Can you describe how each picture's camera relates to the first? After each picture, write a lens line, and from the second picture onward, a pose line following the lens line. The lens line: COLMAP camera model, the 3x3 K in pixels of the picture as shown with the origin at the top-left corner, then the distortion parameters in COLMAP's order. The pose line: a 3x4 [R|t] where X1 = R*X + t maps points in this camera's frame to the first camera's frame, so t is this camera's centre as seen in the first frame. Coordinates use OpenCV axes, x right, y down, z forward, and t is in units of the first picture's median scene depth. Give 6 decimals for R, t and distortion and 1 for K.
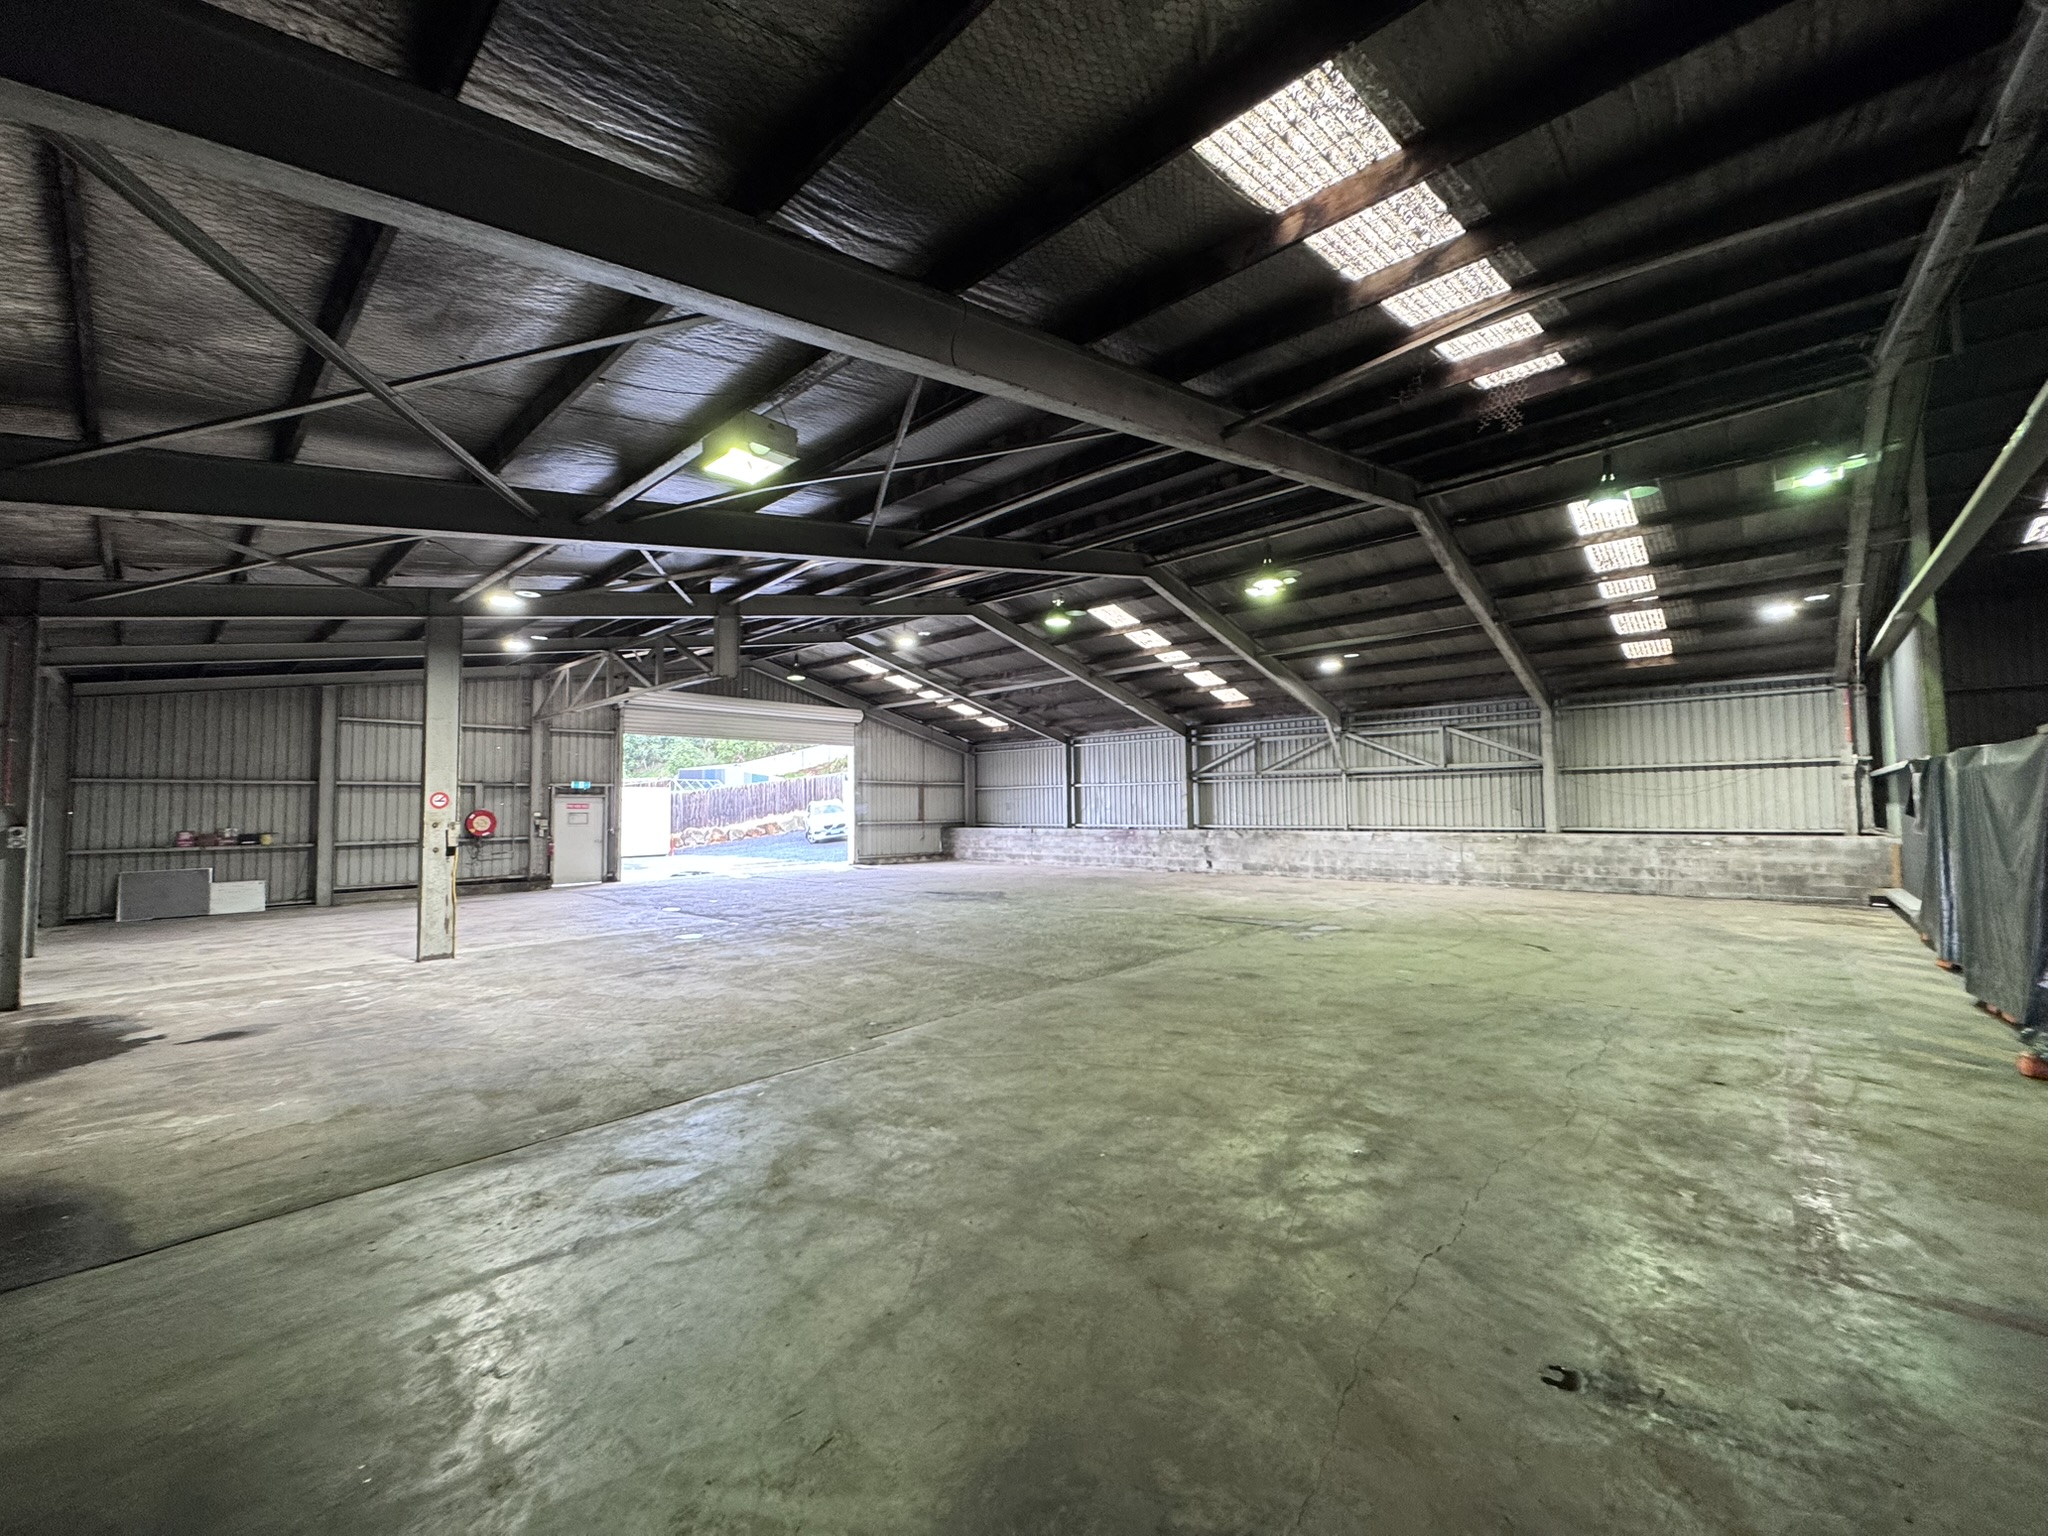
lens RADIAL K [[814.3, 0, 1016.2], [0, 814.3, 776.2], [0, 0, 1]] dist [-0.000336, -0.000749]
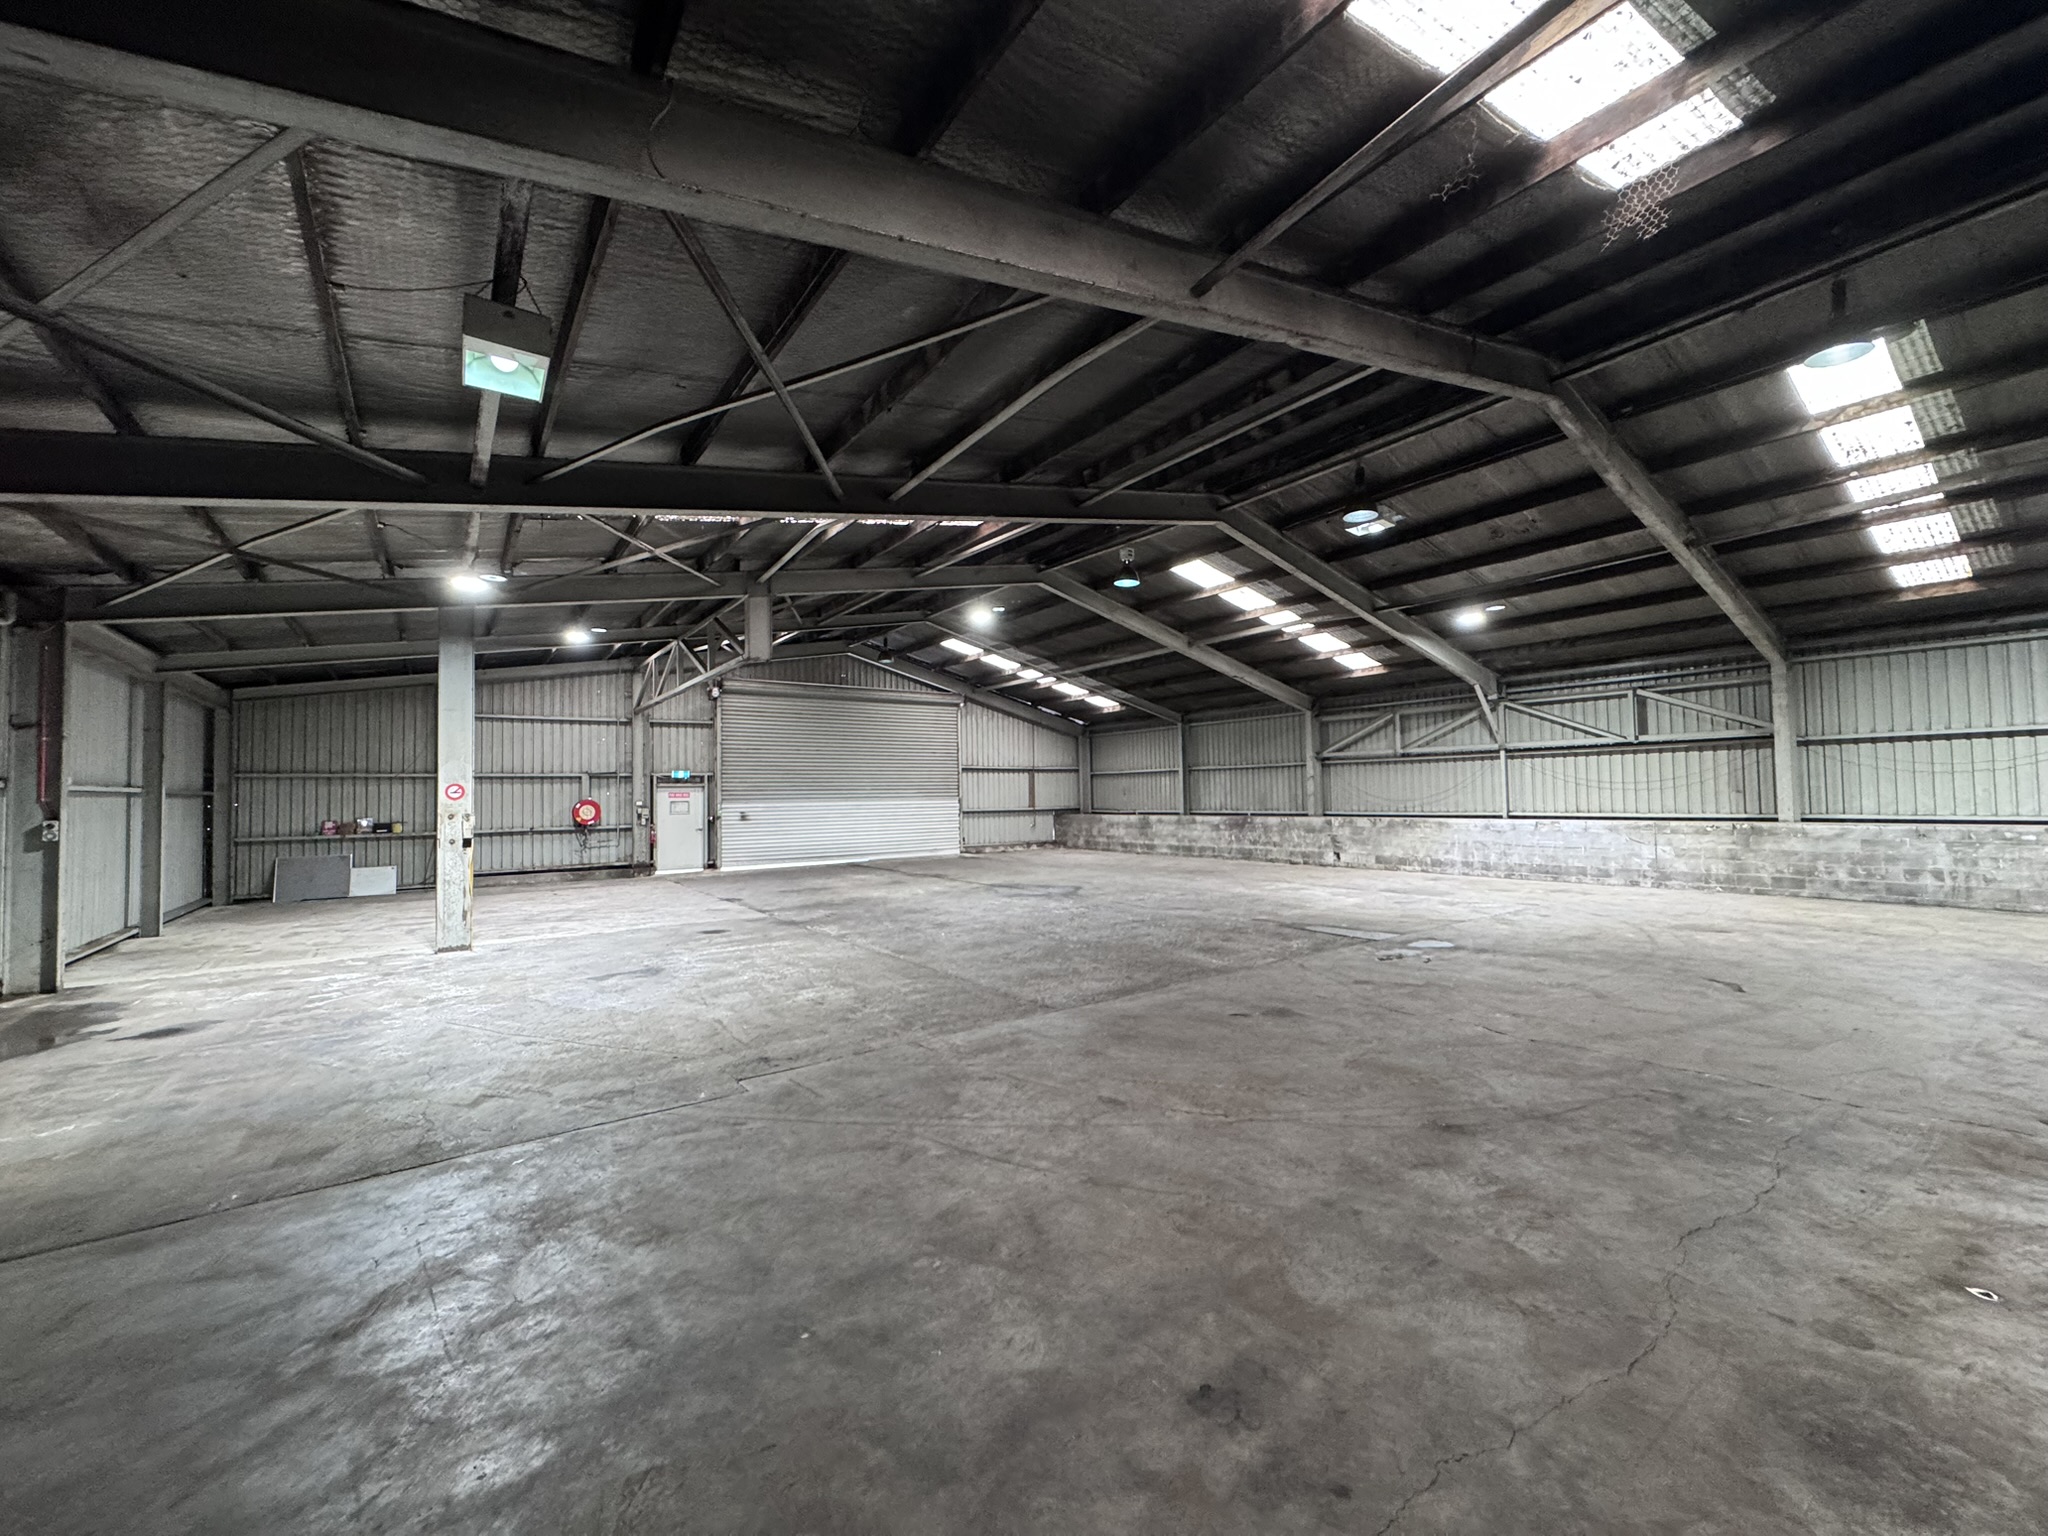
lens RADIAL K [[814.3, 0, 1016.8], [0, 814.3, 774.1], [0, 0, 1]] dist [-0.000336, -0.000749]
pose [[0.979316, -0.012011, -0.201982, 0.112218], [0.015234, 0.999780, 0.014411, 0.002682], [0.201764, -0.017190, 0.979283, 0.111517]]
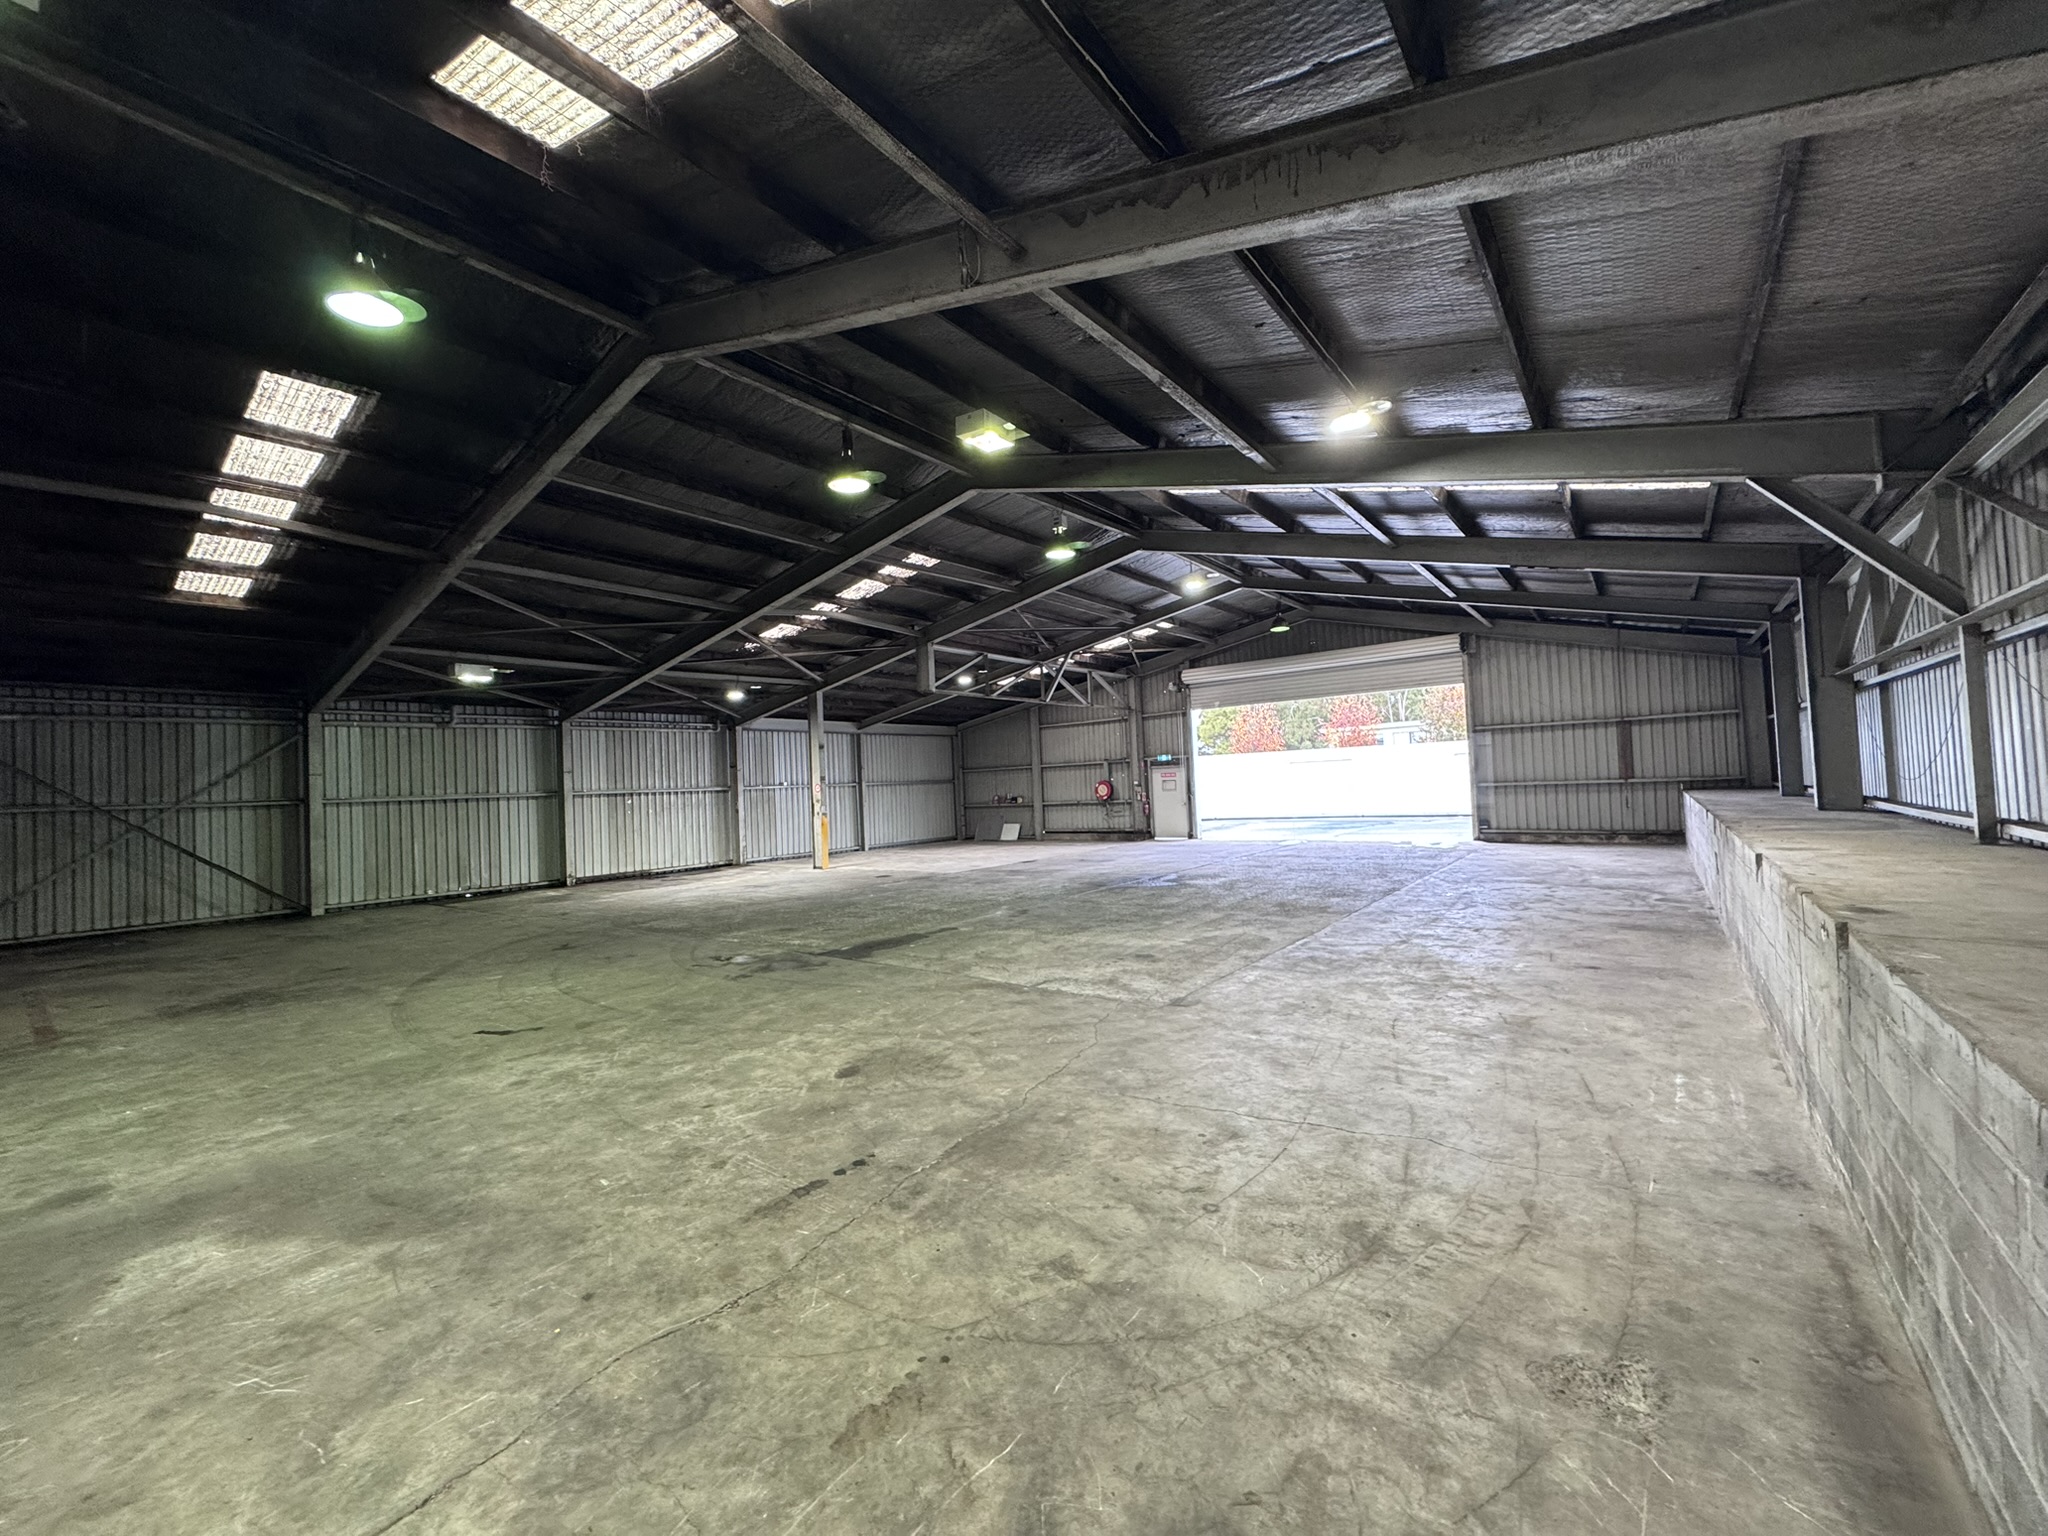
lens RADIAL K [[814.3, 0, 1016.6], [0, 814.3, 763.1], [0, 0, 1]] dist [-0.000336, -0.000749]
pose [[0.080968, -0.031720, -0.996212, 0.884882], [0.075381, 0.996826, -0.025613, 0.043830], [0.993862, -0.073021, 0.083102, 0.897198]]
